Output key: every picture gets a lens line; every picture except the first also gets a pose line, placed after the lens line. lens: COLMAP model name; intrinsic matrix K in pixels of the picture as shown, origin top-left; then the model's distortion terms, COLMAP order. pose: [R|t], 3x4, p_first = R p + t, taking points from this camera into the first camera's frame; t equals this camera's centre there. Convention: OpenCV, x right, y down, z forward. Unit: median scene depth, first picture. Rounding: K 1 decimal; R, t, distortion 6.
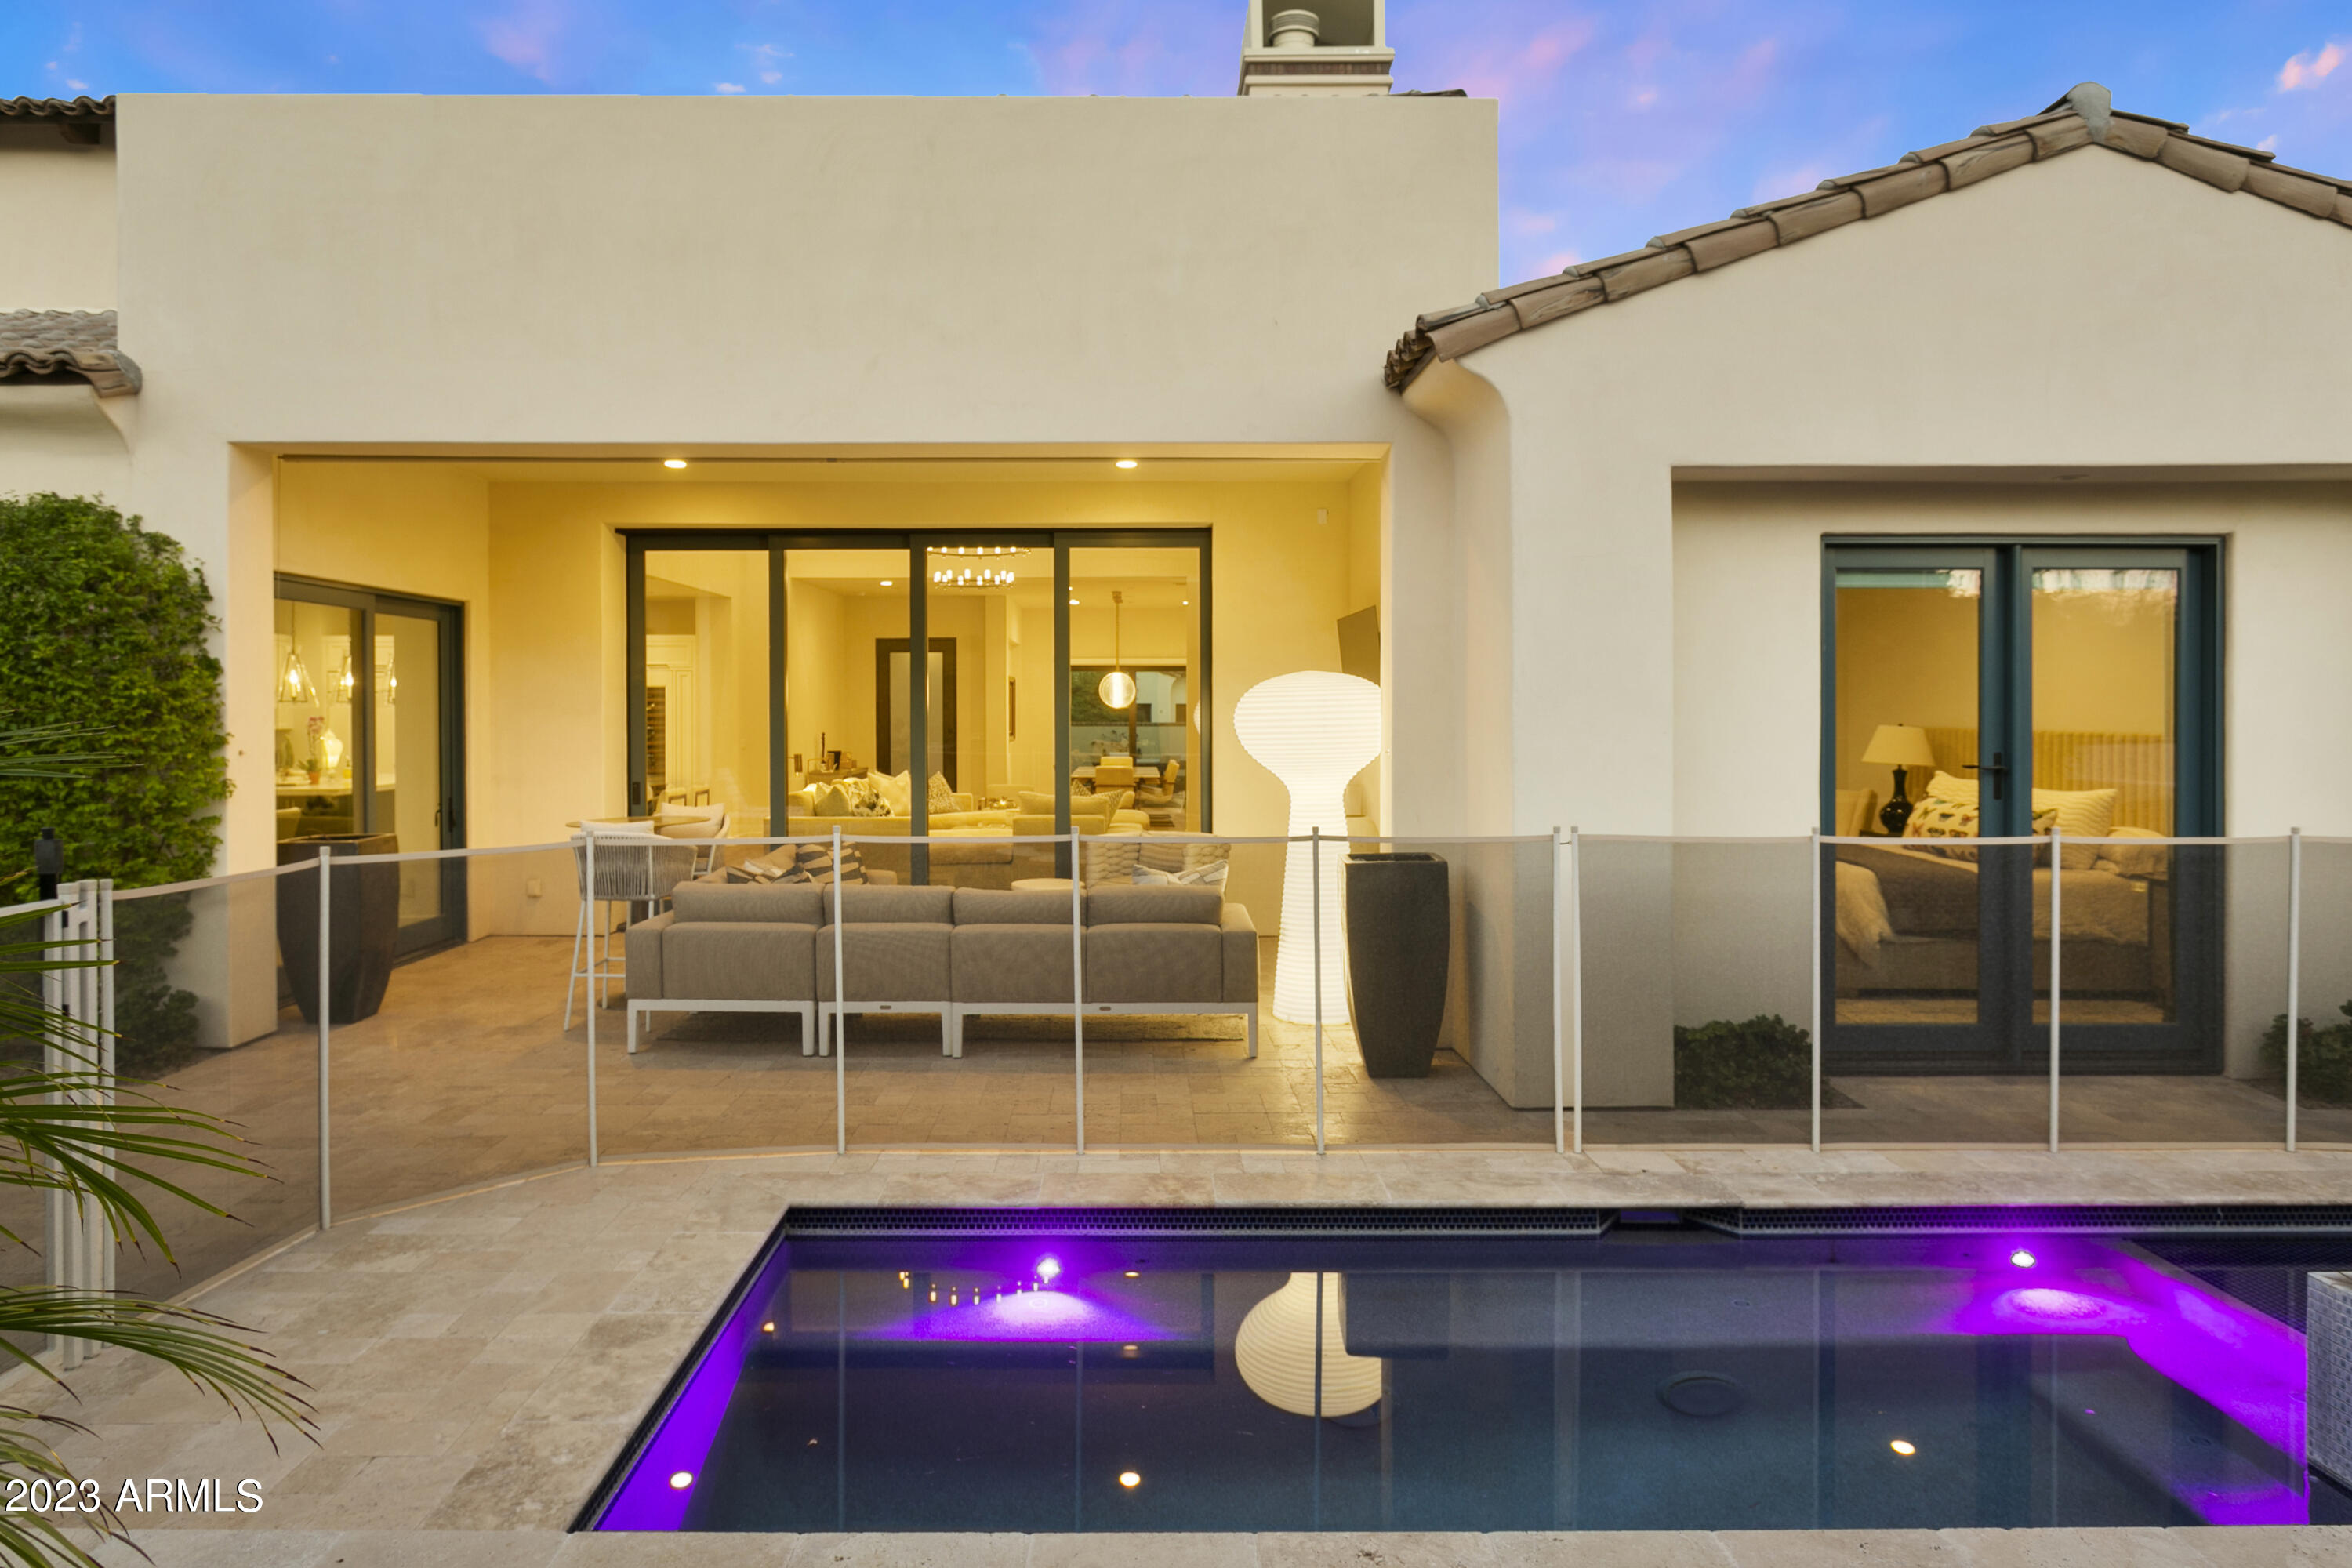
lens RADIAL K [[1461.1, 0, 1156.4], [0, 1461.1, 707.9], [0, 0, 1]] dist [-0.013563, 0.001685]
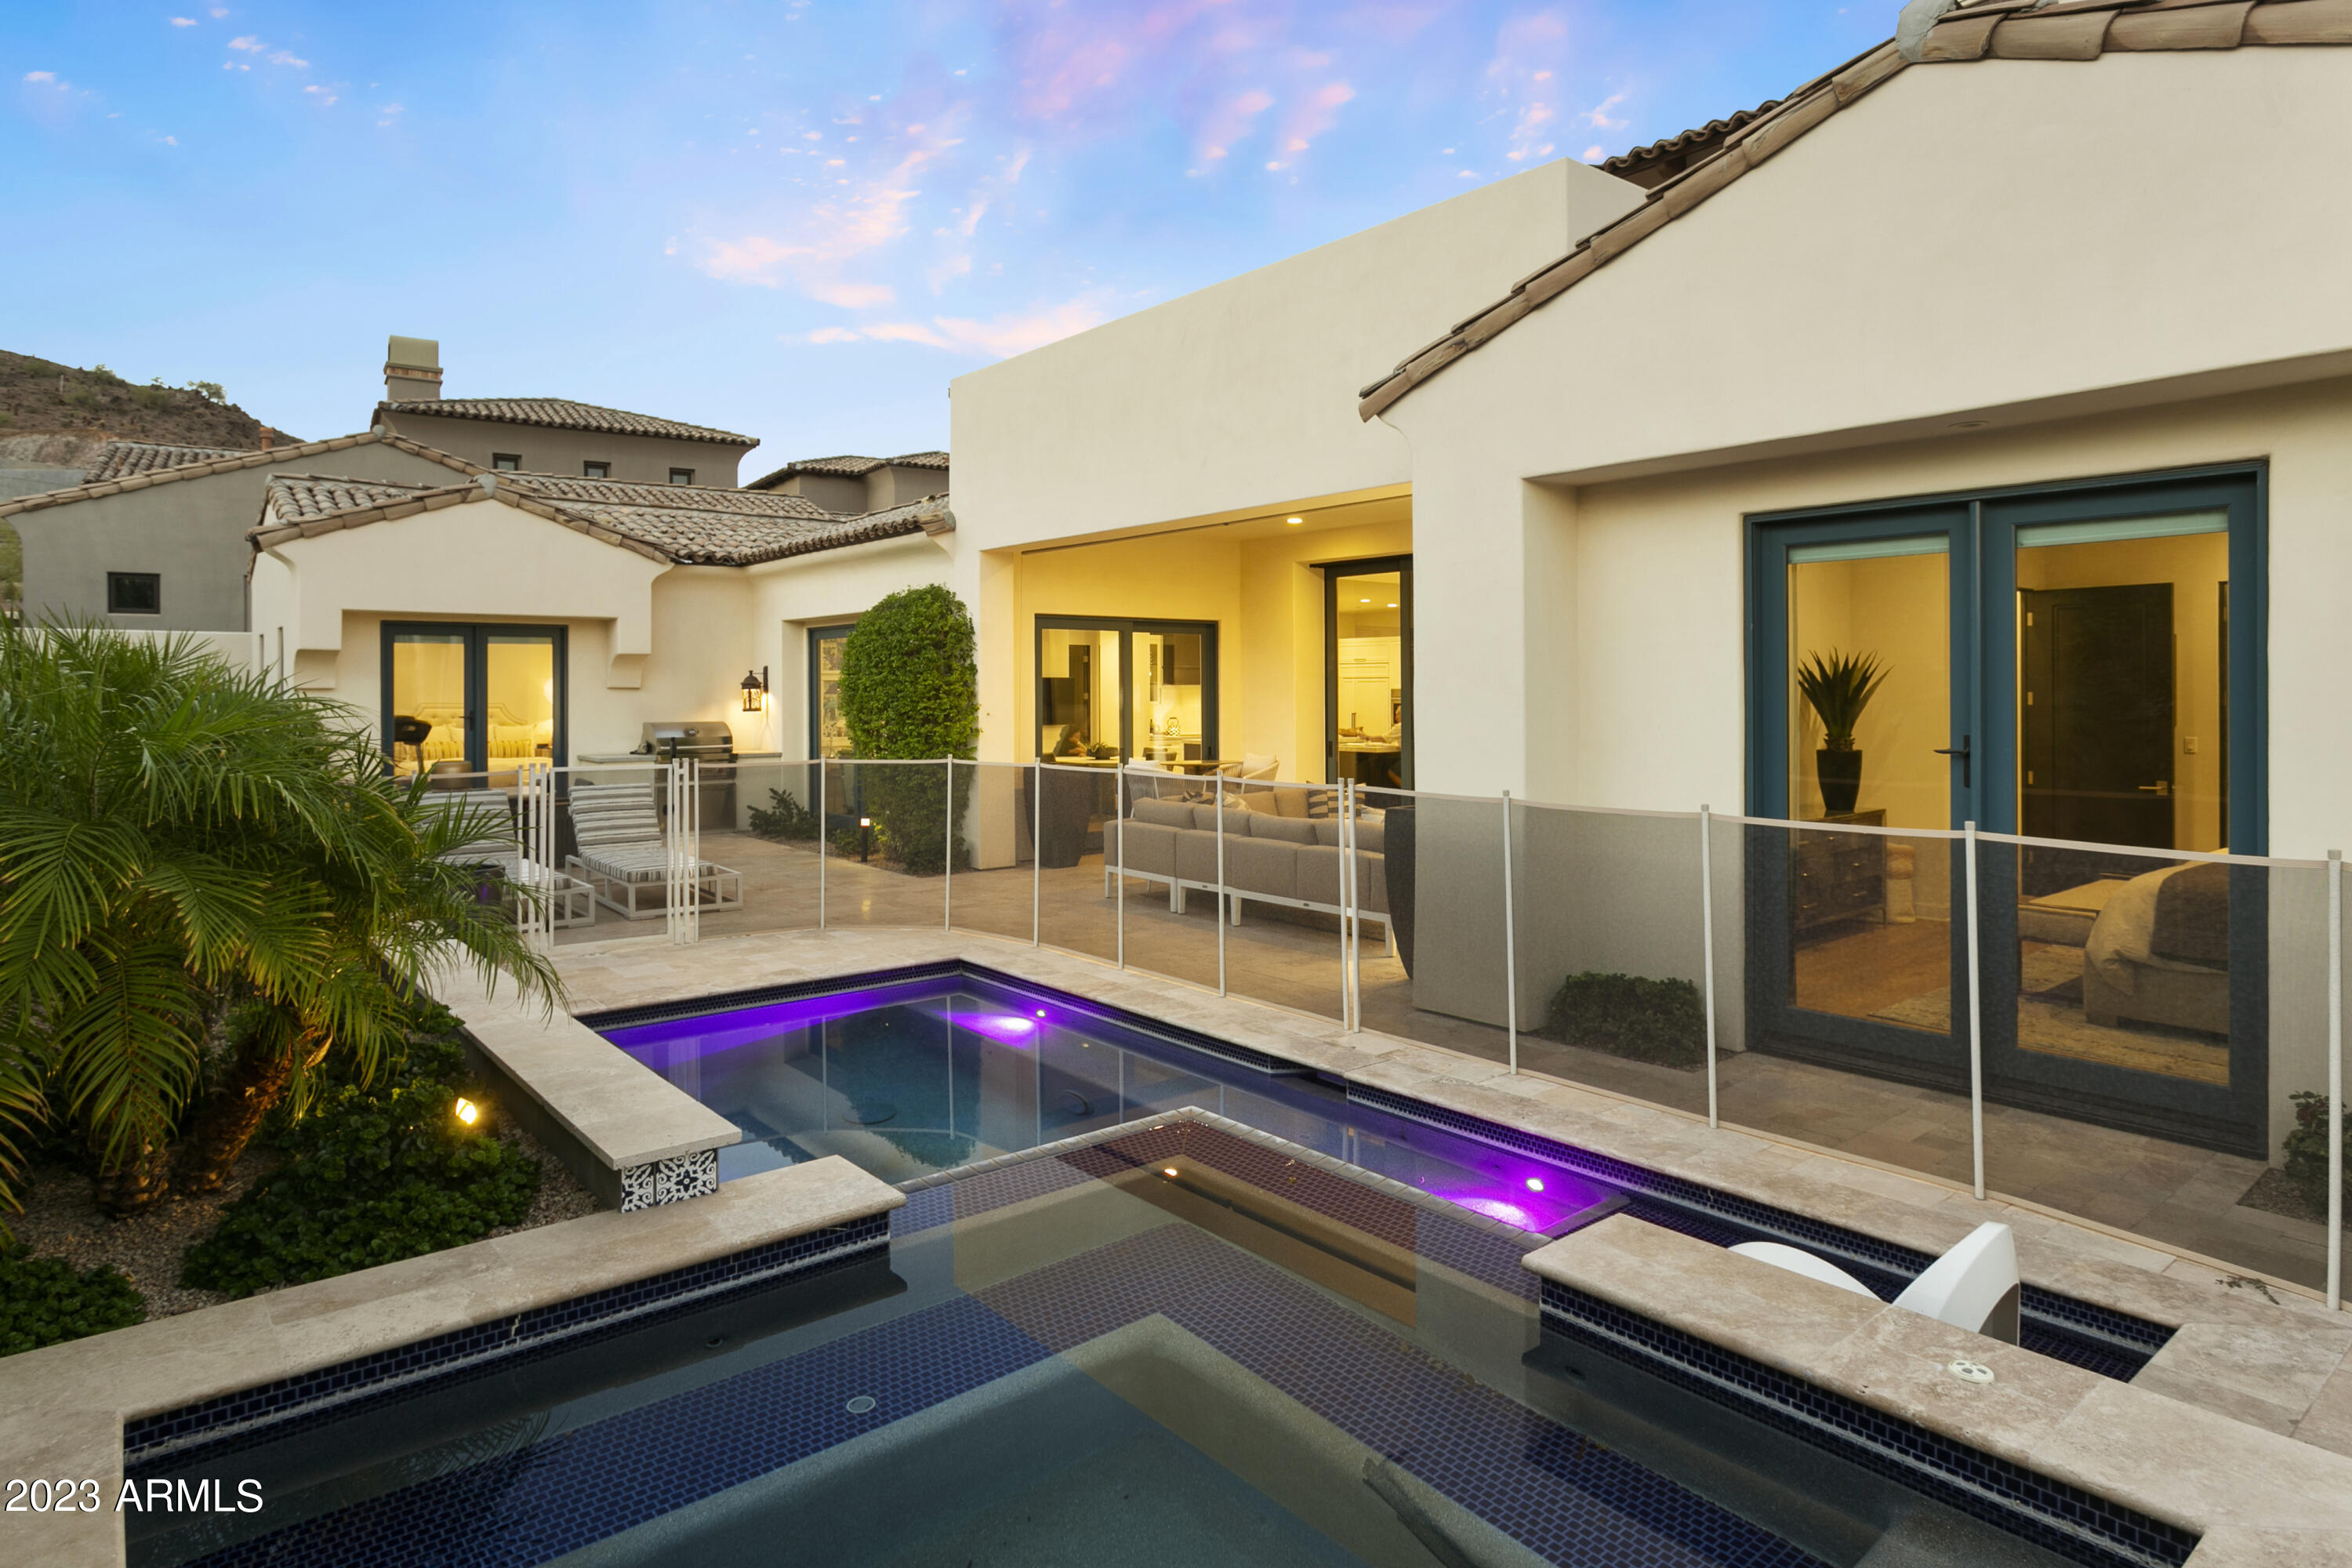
lens RADIAL K [[1361.0, 0, 1209.4], [0, 1361.0, 683.6], [0, 0, 1]] dist [-0.002827, 0.000836]
pose [[0.629889, -0.006376, -0.776659, 0.946762], [0.004979, 0.999979, -0.004172, 0.000145], [0.776669, -0.001239, 0.629907, 0.111399]]
